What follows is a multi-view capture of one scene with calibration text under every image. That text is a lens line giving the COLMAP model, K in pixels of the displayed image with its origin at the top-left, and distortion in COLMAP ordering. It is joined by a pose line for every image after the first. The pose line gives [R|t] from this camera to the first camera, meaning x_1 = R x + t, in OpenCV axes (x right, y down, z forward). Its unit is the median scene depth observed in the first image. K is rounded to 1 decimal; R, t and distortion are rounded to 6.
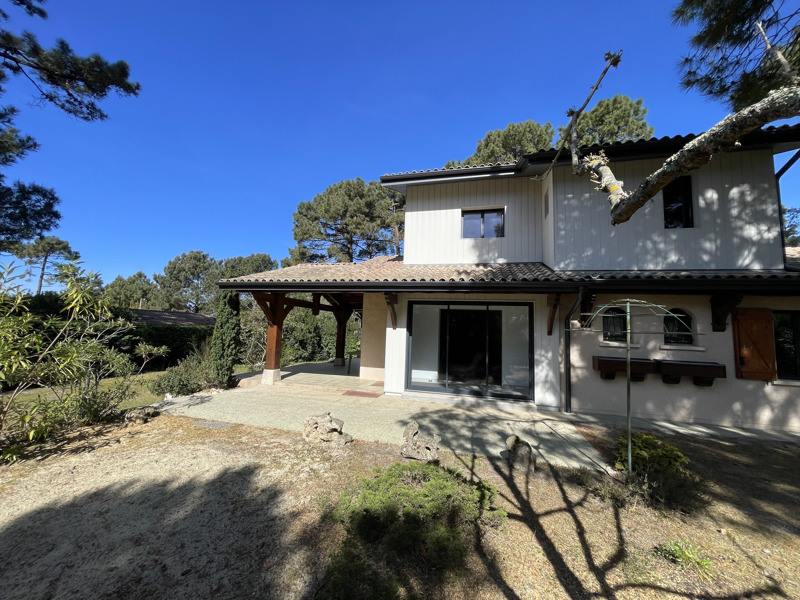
lens RADIAL K [[328.5, 0, 401.3], [0, 328.5, 298.0], [0, 0, 1]] dist [-0.010654, 0.000358]
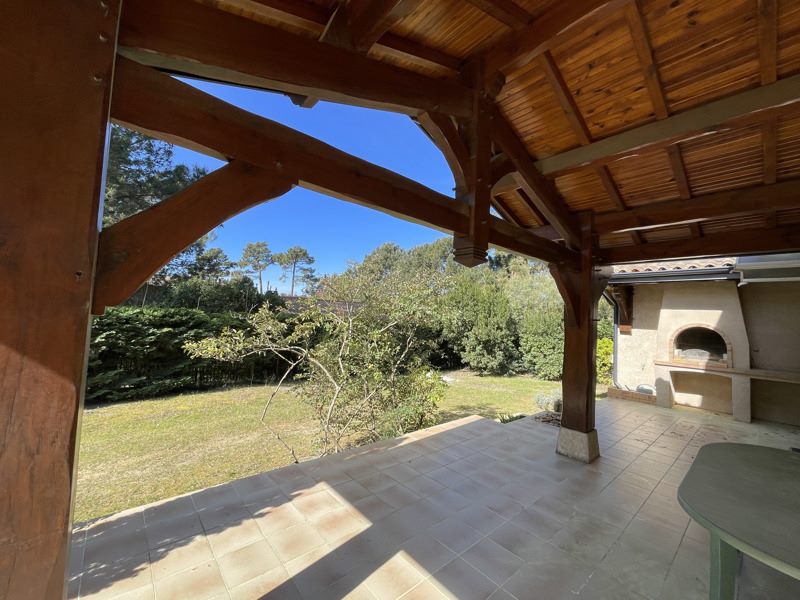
lens RADIAL K [[328.5, 0, 397.5], [0, 328.5, 294.1], [0, 0, 1]] dist [-0.010654, 0.000358]
pose [[0.828635, -0.034393, -0.558732, -0.089171], [0.042359, 0.999102, 0.001321, 0.030770], [0.558185, -0.024762, 0.829347, 0.379812]]
